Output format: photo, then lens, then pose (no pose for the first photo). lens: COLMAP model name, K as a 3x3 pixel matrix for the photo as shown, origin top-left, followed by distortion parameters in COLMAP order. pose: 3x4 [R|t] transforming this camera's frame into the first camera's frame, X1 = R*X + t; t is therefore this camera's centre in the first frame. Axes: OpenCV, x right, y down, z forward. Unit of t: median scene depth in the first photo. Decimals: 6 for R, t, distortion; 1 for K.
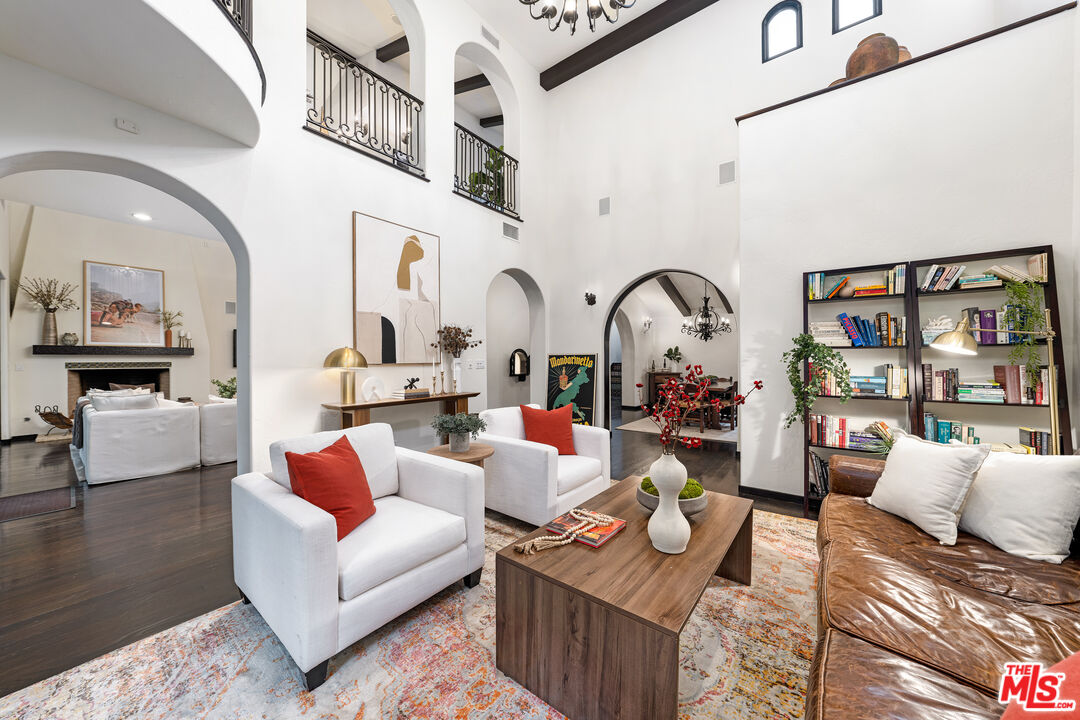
lens RADIAL K [[391.1, 0, 538.2], [0, 391.1, 357.9], [0, 0, 1]] dist [0.000683, 0.000004]
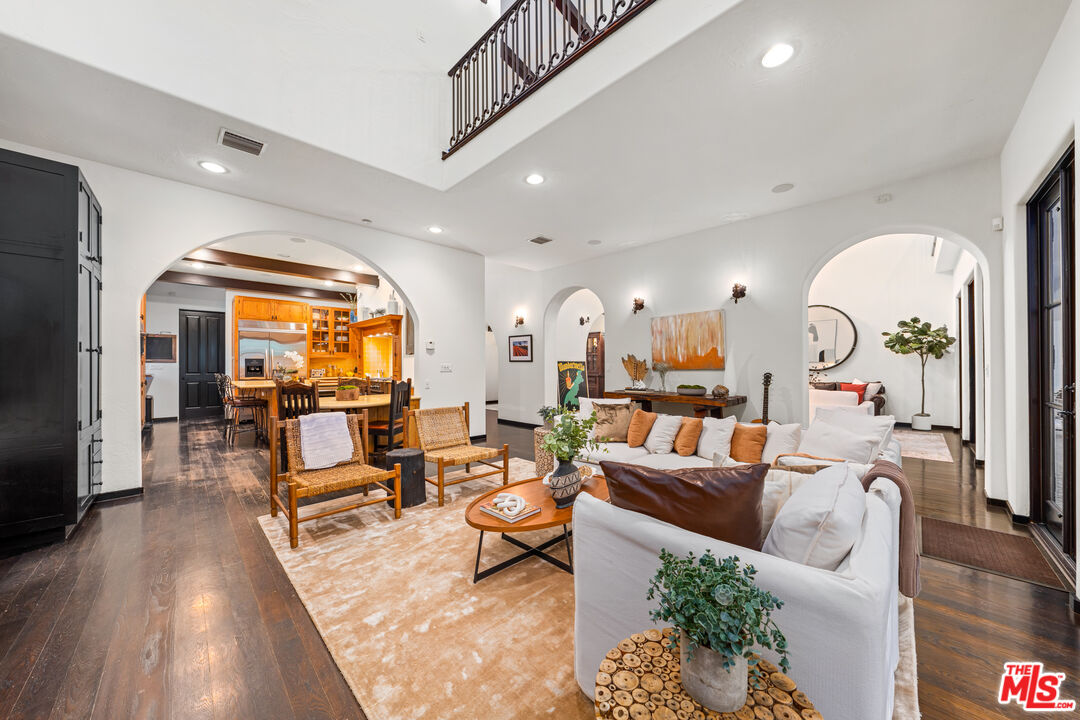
lens RADIAL K [[382.3, 0, 536.0], [0, 382.3, 363.3], [0, 0, 1]] dist [0.001106, 0.000073]
pose [[0.116441, 0.007617, 0.993168, -1.209116], [-0.003056, 0.999969, -0.007311, 0.008131], [-0.993193, -0.002183, 0.116461, 1.000111]]
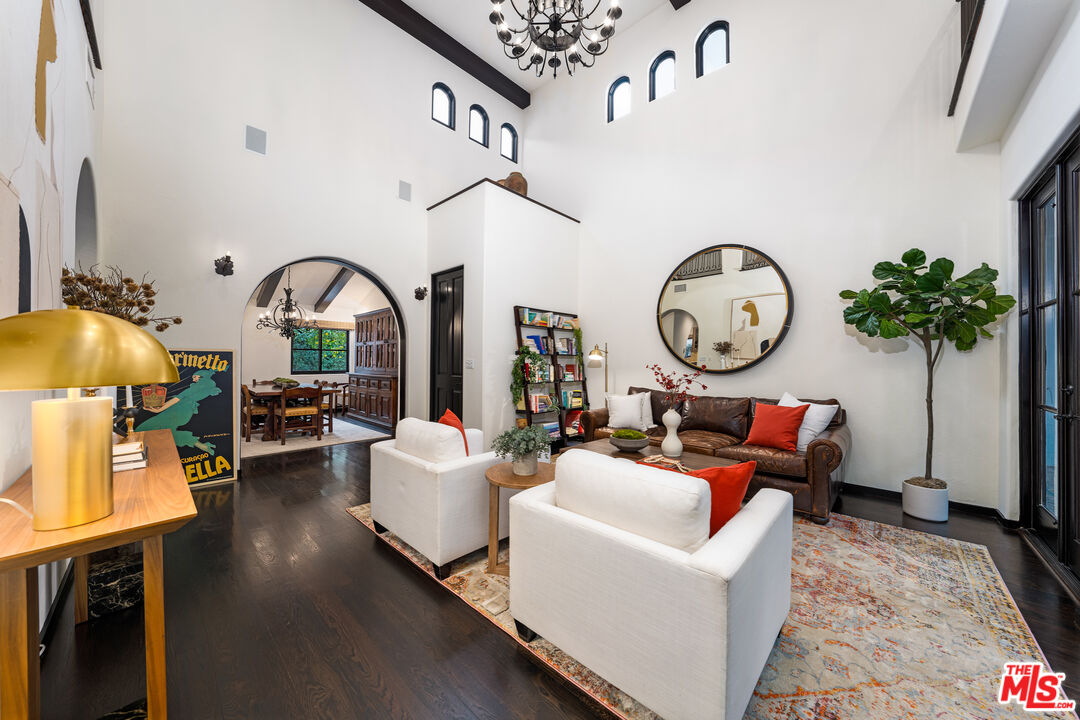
lens RADIAL K [[382.3, 0, 543.3], [0, 382.3, 360.8], [0, 0, 1]] dist [0.001106, 0.000073]
pose [[0.094854, 0.006240, 0.995472, -0.444276], [-0.010330, 0.999933, -0.005283, 0.004766], [-0.995438, -0.009782, 0.094912, 0.408518]]
